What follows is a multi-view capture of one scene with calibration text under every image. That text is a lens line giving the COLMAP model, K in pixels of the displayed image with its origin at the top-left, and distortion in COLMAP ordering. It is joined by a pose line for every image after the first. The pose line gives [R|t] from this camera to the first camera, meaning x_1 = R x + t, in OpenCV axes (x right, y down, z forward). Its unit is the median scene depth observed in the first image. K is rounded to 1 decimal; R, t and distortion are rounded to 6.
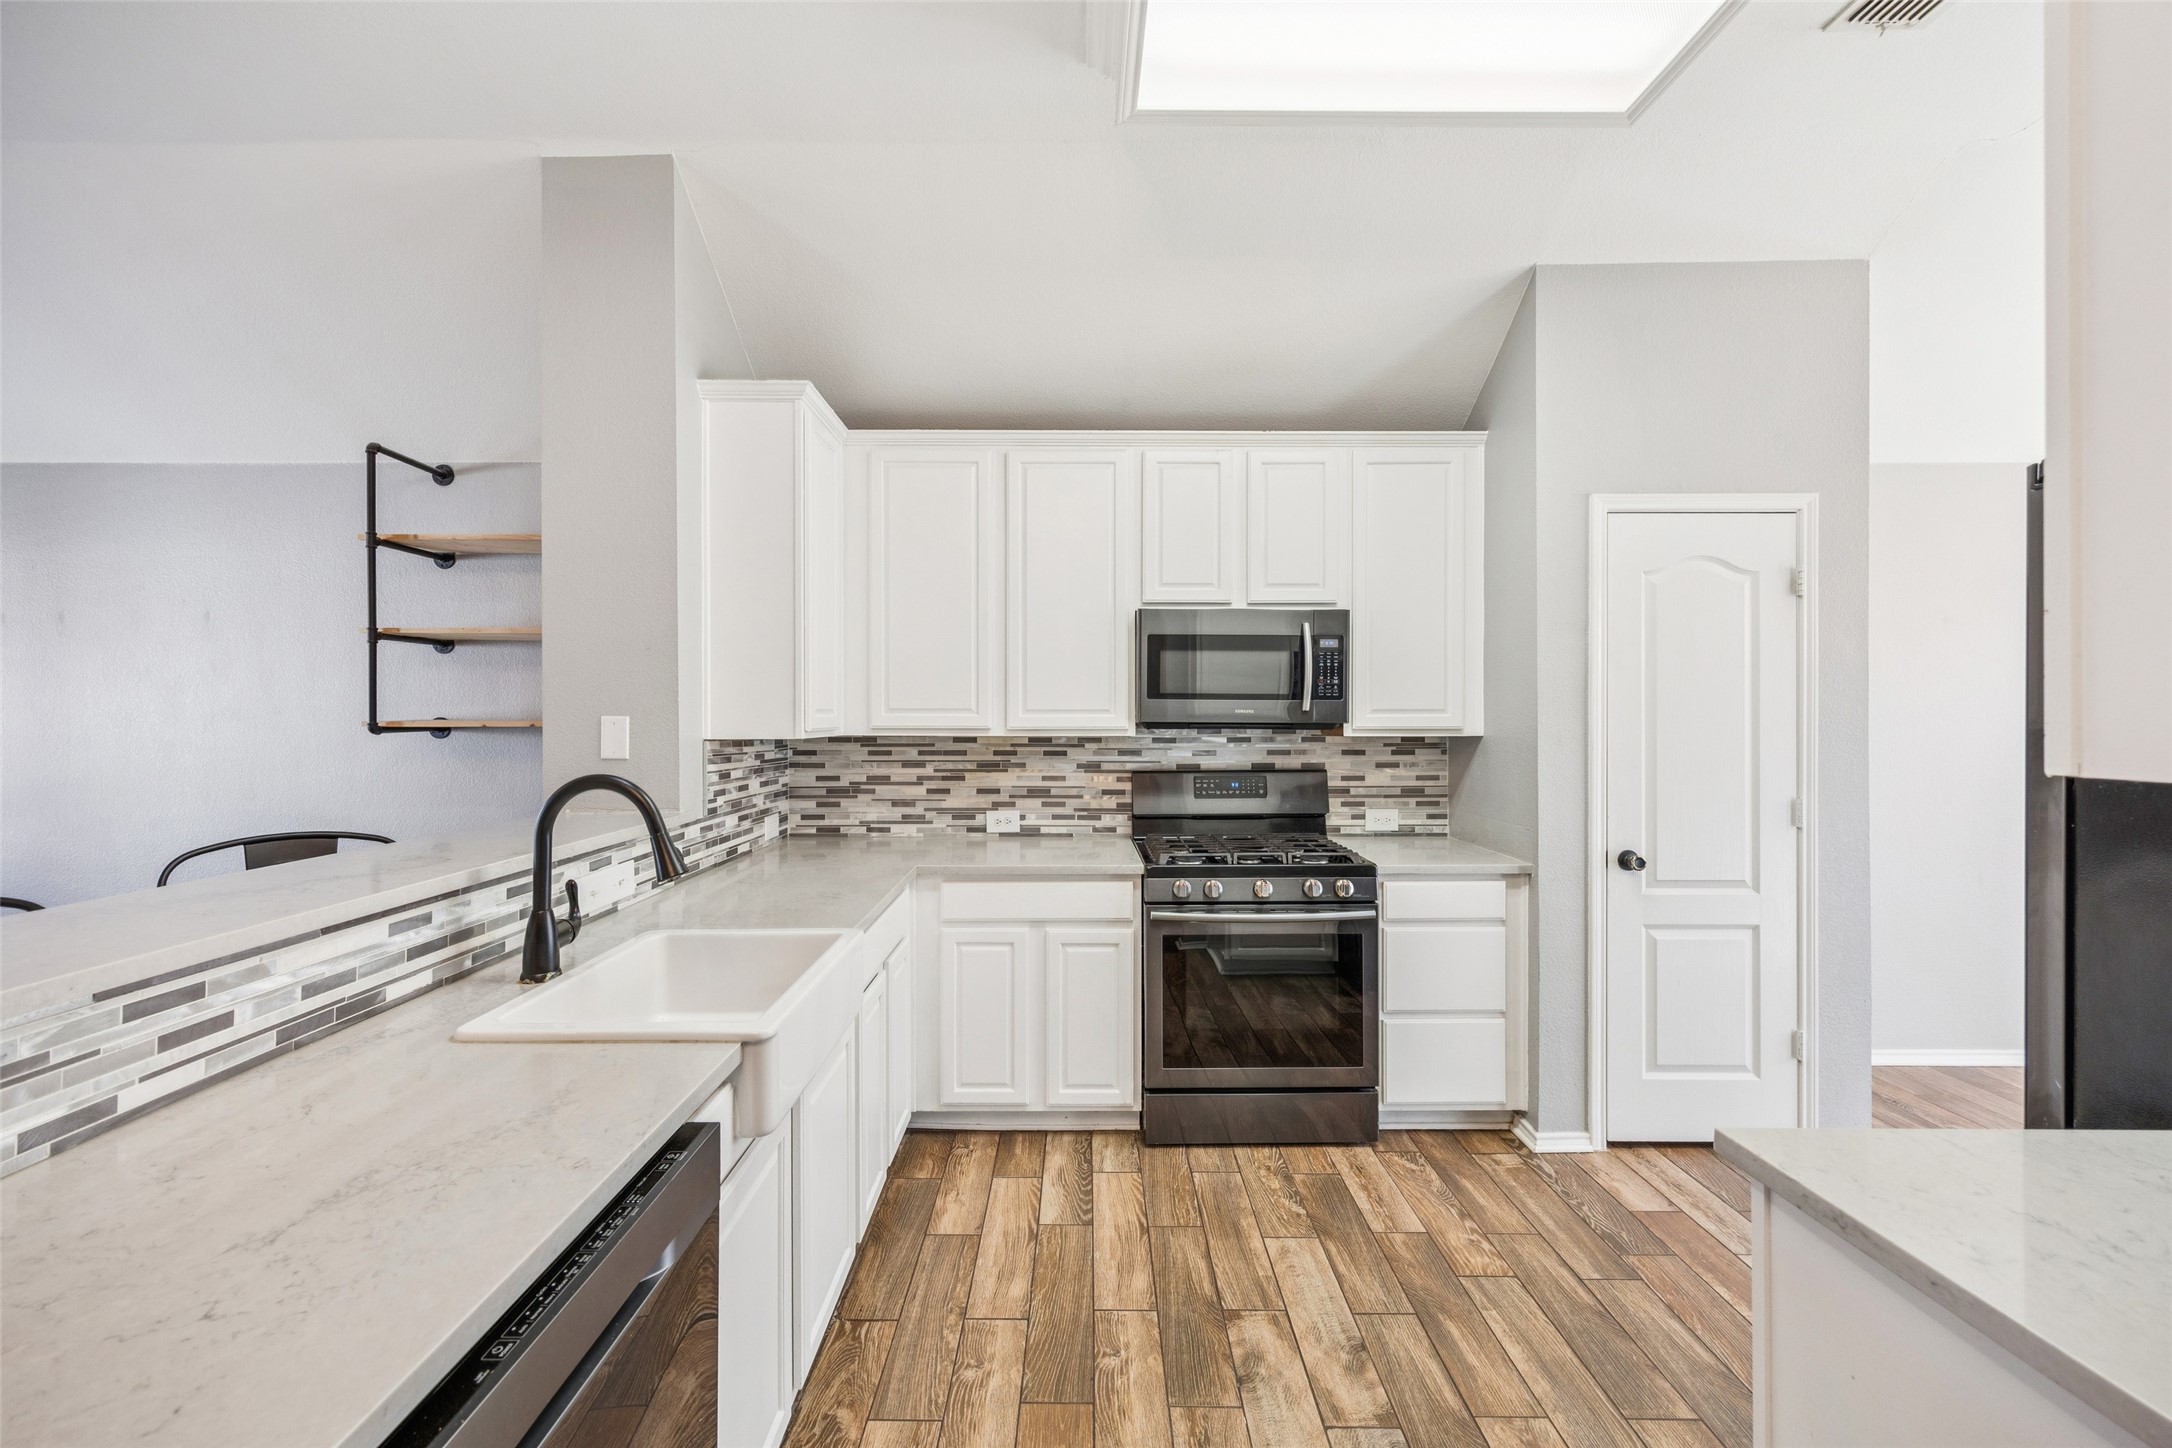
lens RADIAL K [[853.5, 0, 1083.3], [0, 853.5, 719.3], [0, 0, 1]] dist [0.002788, 0.000147]
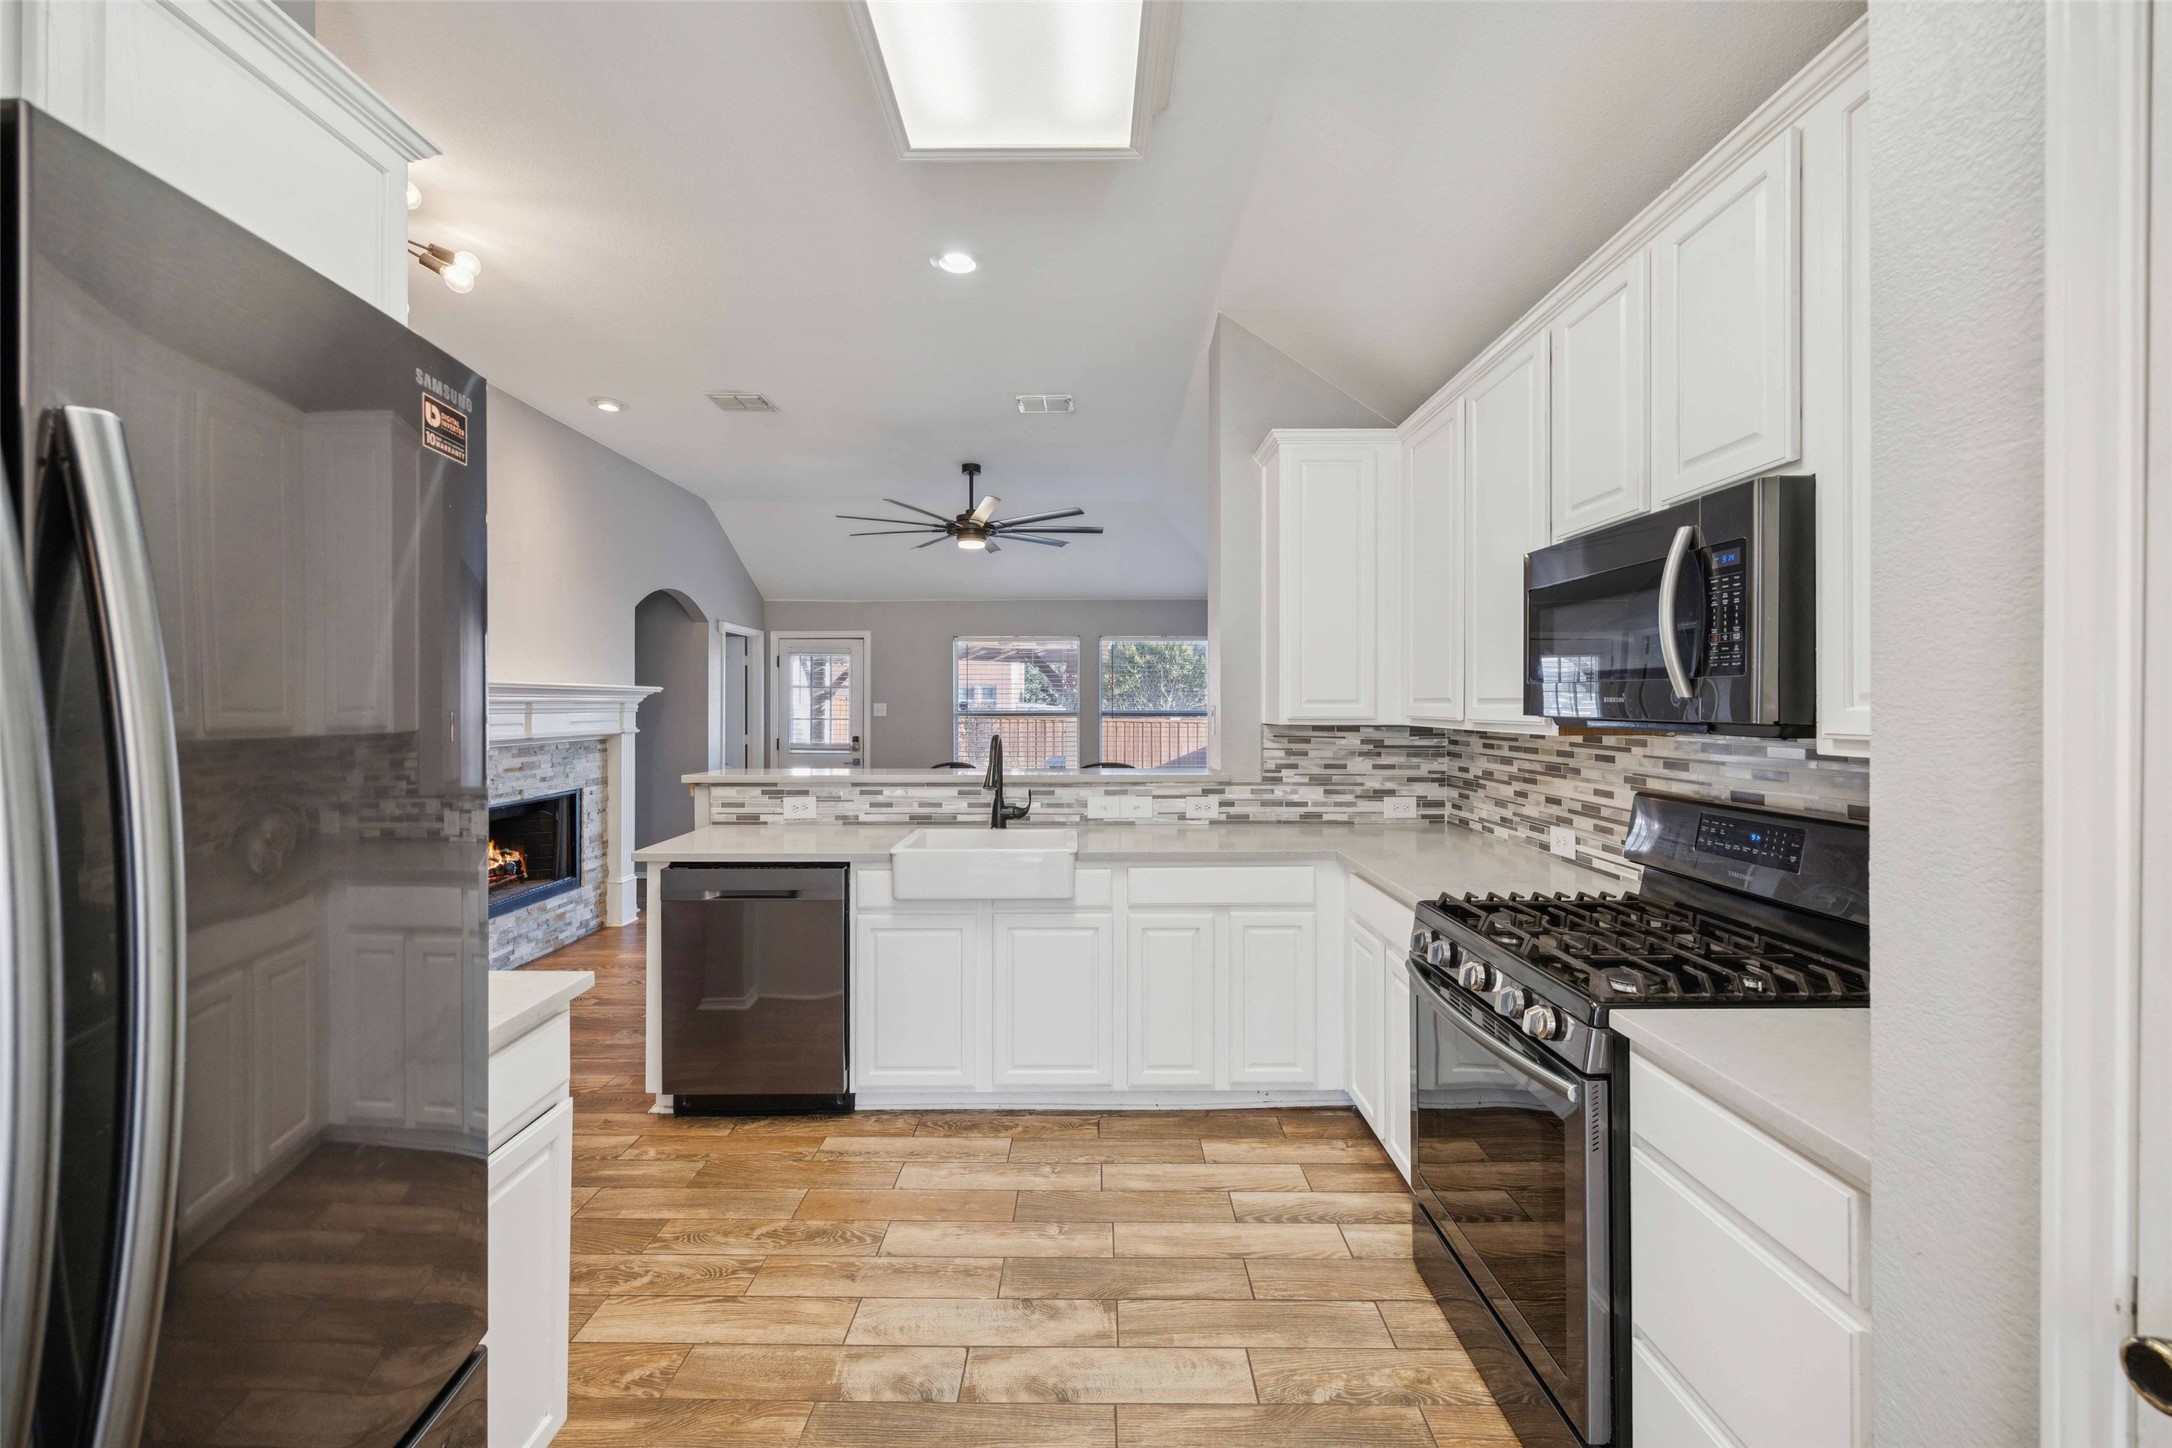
lens RADIAL K [[853.8, 0, 1083.4], [0, 853.8, 706.8], [0, 0, 1]] dist [0.001363, 0.000063]
pose [[-0.000401, 0.003673, -0.999993, 0.753494], [-0.004730, 0.999982, 0.003675, -0.004558], [0.999989, 0.004732, -0.000384, 0.621725]]
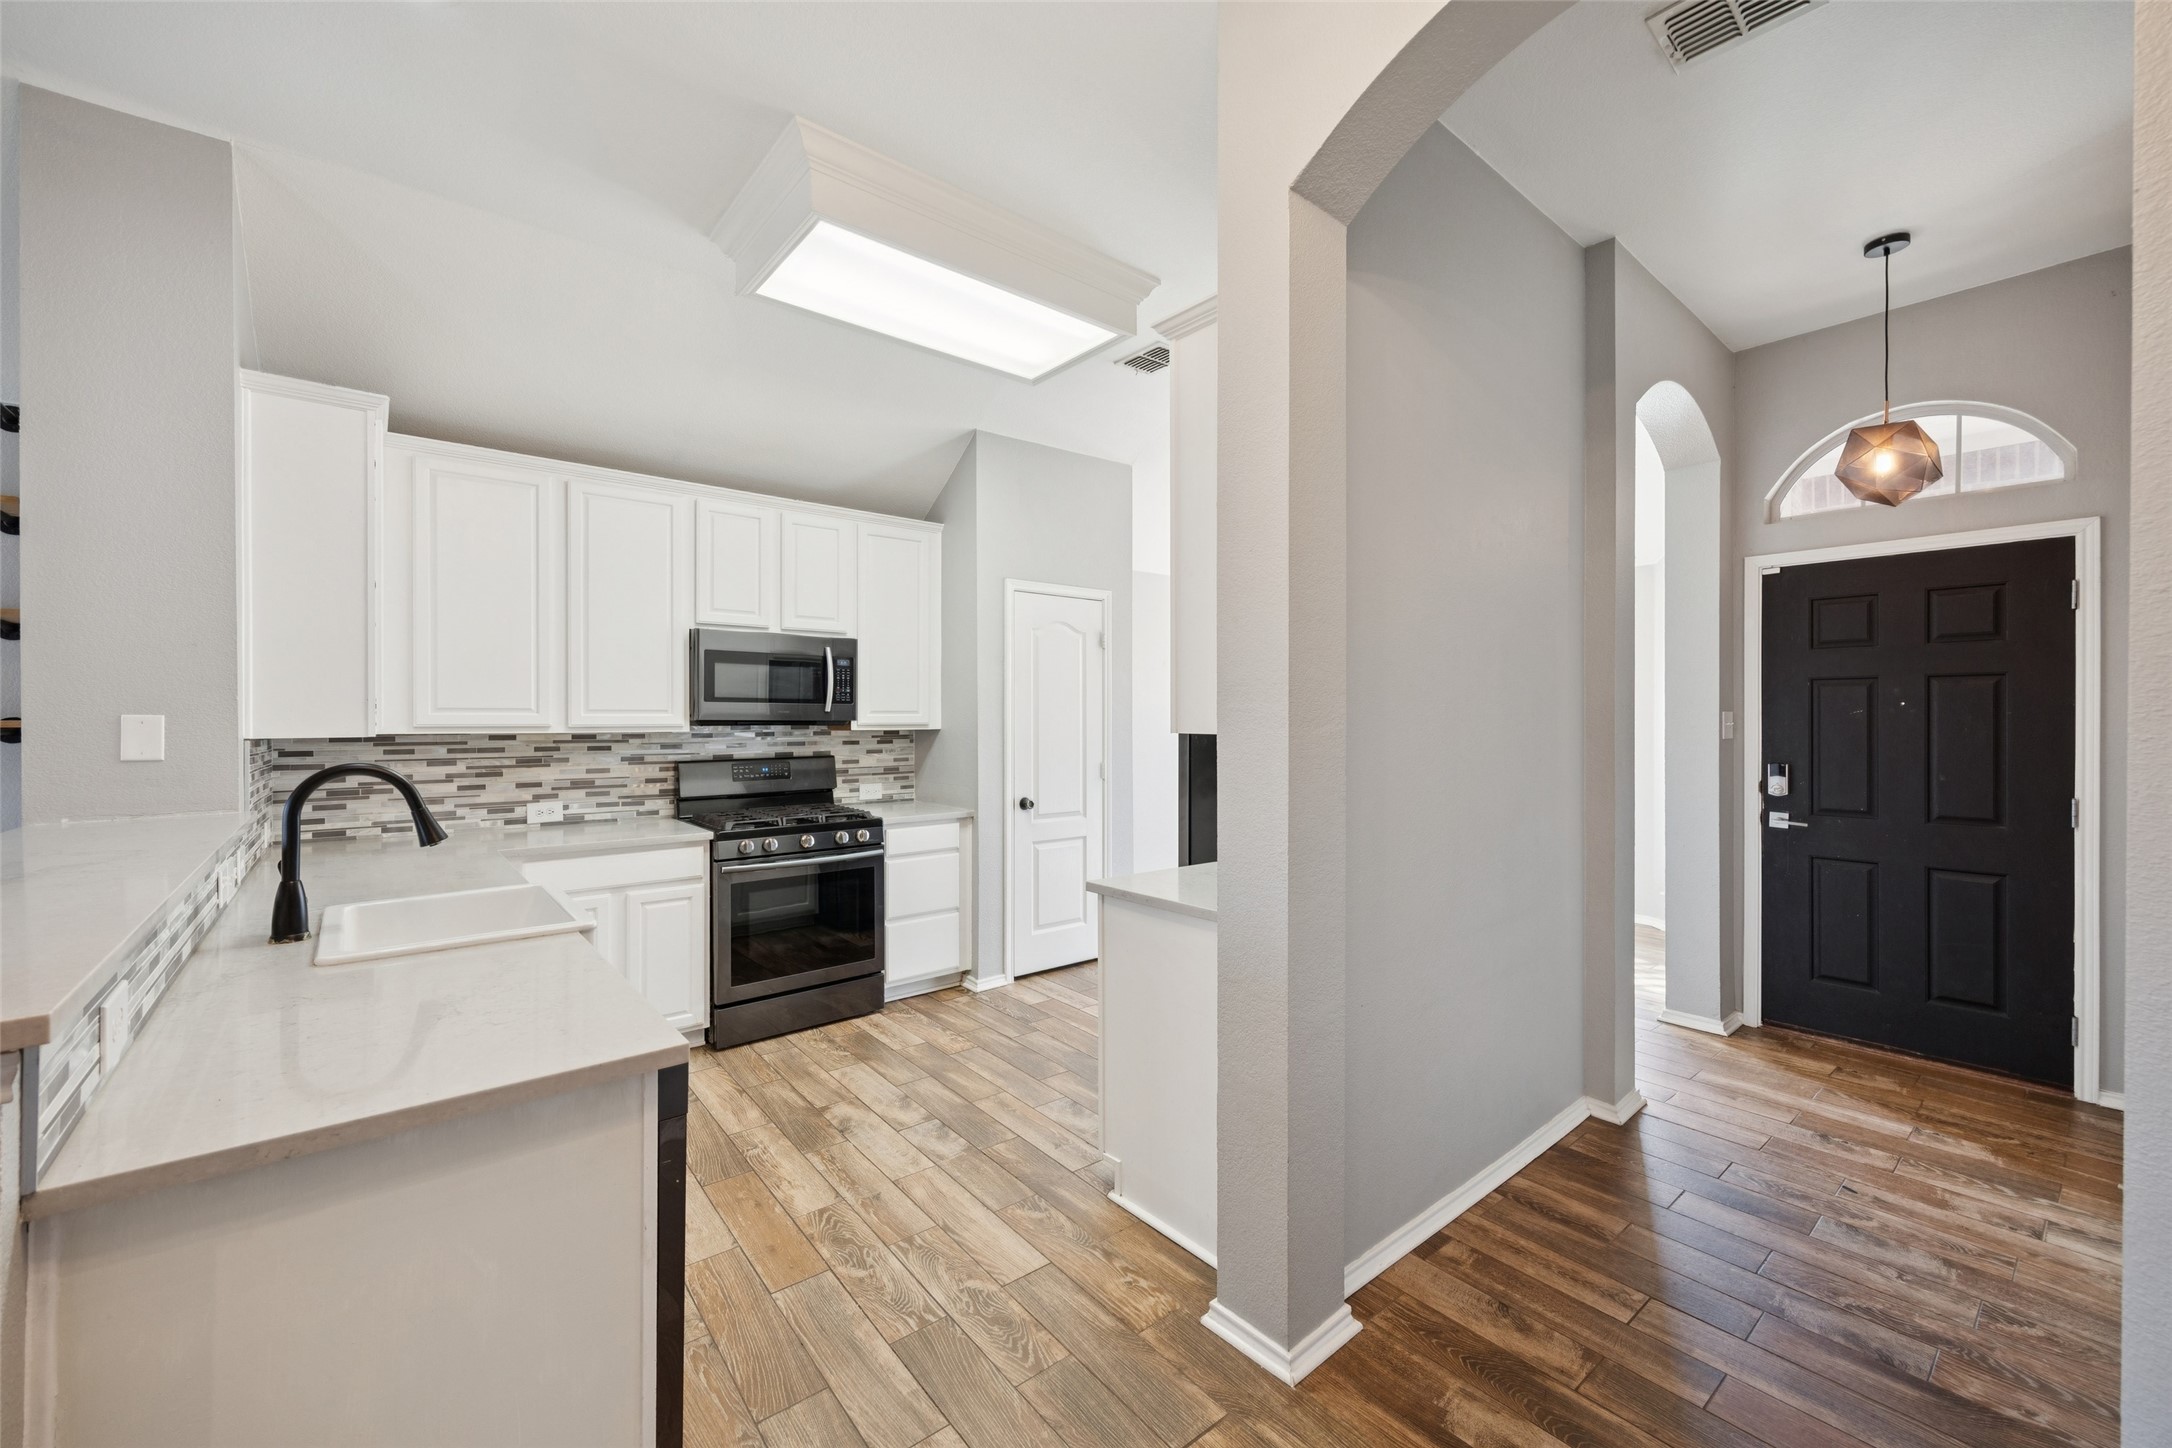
lens RADIAL K [[853.5, 0, 1083.3], [0, 853.5, 719.3], [0, 0, 1]] dist [0.002788, 0.000147]
pose [[0.775772, -0.001563, 0.631012, -0.274348], [0.000879, 0.999999, 0.001395, 0.000561], [-0.631013, -0.000528, 0.775772, -0.304007]]
